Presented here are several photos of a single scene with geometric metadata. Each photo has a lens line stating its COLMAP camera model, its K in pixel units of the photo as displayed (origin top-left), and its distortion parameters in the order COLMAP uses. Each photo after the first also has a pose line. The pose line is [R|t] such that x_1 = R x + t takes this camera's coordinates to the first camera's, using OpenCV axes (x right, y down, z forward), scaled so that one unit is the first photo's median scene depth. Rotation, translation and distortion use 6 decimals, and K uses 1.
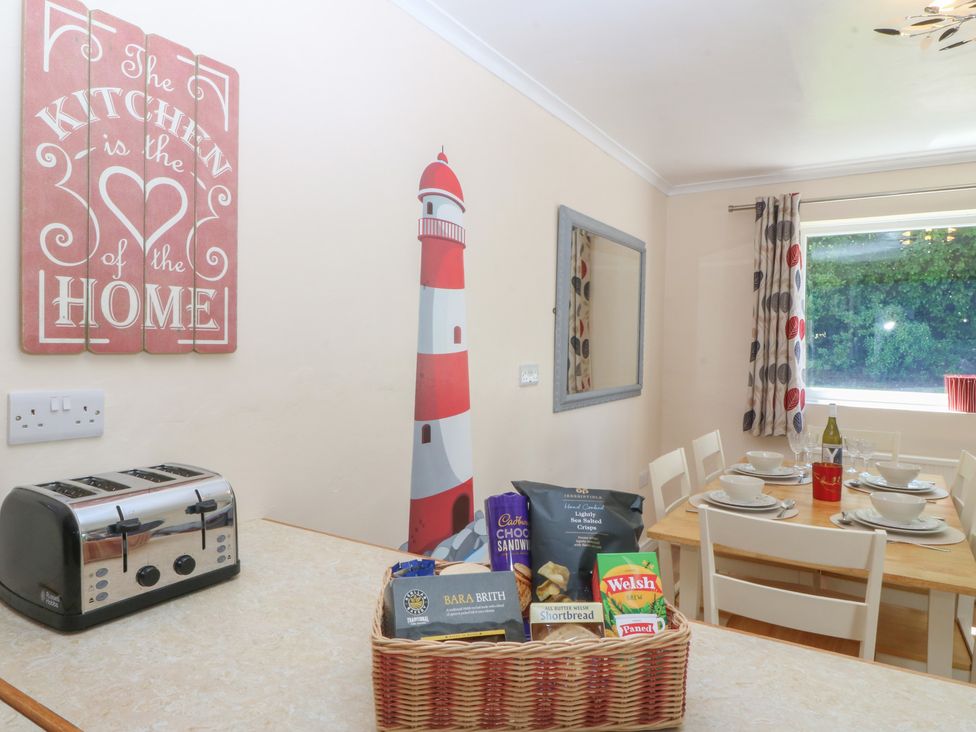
lens RADIAL K [[630.1, 0, 488.0], [0, 630.1, 366.0], [0, 0, 1]] dist [-0.004345, -0.003636]
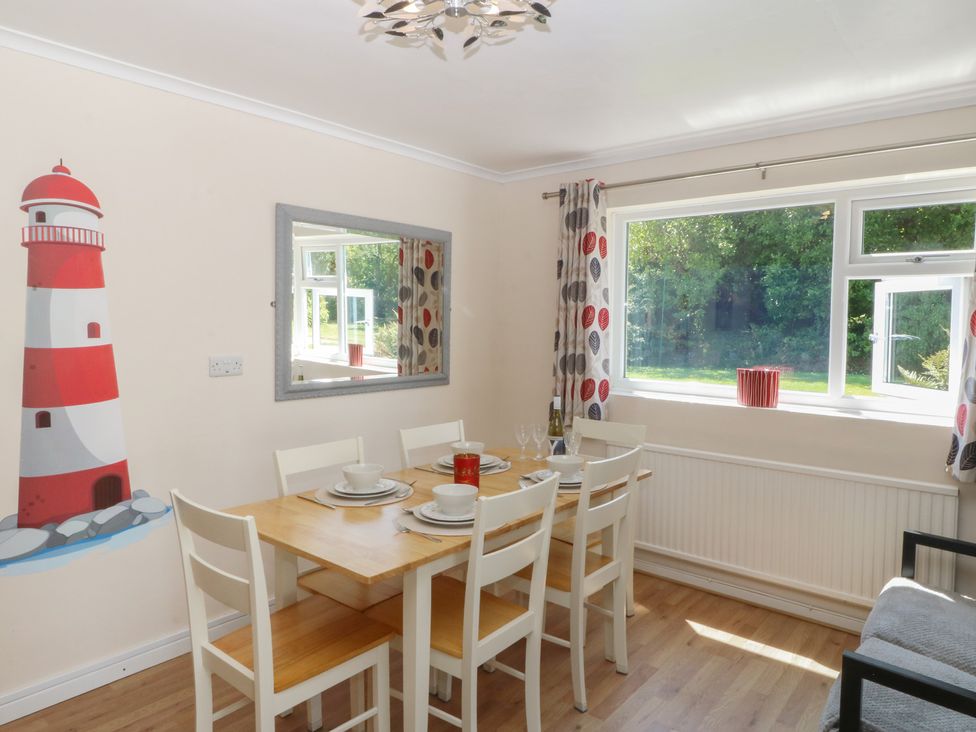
lens RADIAL K [[630.1, 0, 488.0], [0, 630.1, 366.0], [0, 0, 1]] dist [-0.004345, -0.003636]
pose [[0.990382, 0.004937, -0.138274, 0.464983], [-0.001403, 0.999670, 0.025639, -0.009473], [0.138355, -0.025199, 0.990062, 0.003557]]
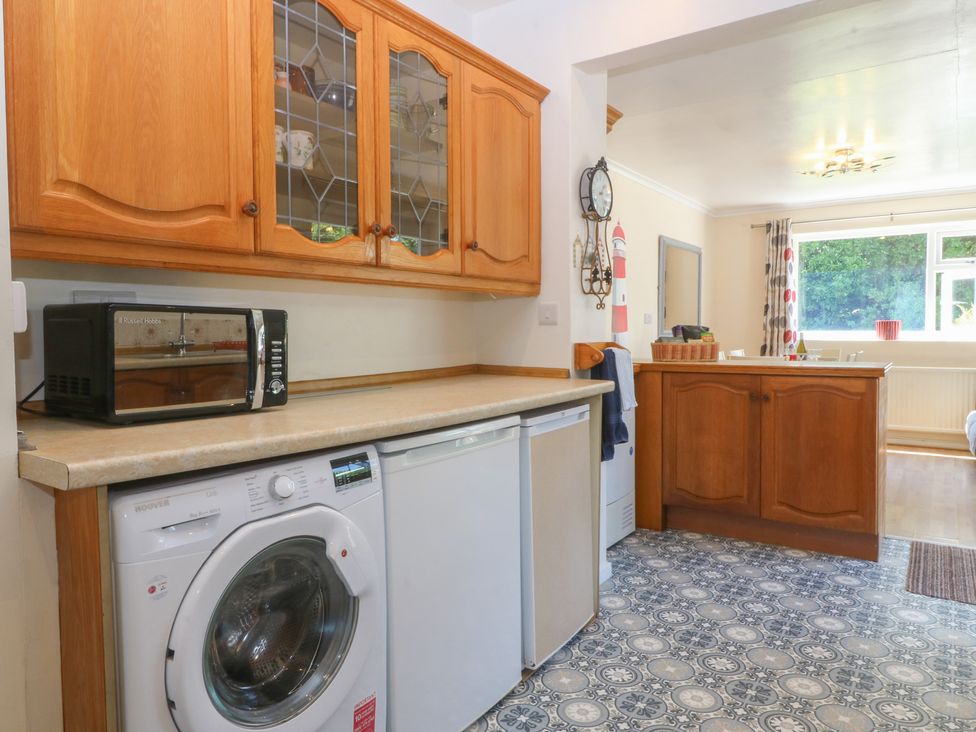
lens RADIAL K [[660.3, 0, 488.0], [0, 660.3, 366.0], [0, 0, 1]] dist [-0.000536, 0.001145]
pose [[0.998439, -0.016139, -0.053471, -0.251158], [0.016864, 0.999772, 0.013126, 0.096349], [0.053247, -0.014008, 0.998483, -0.874986]]
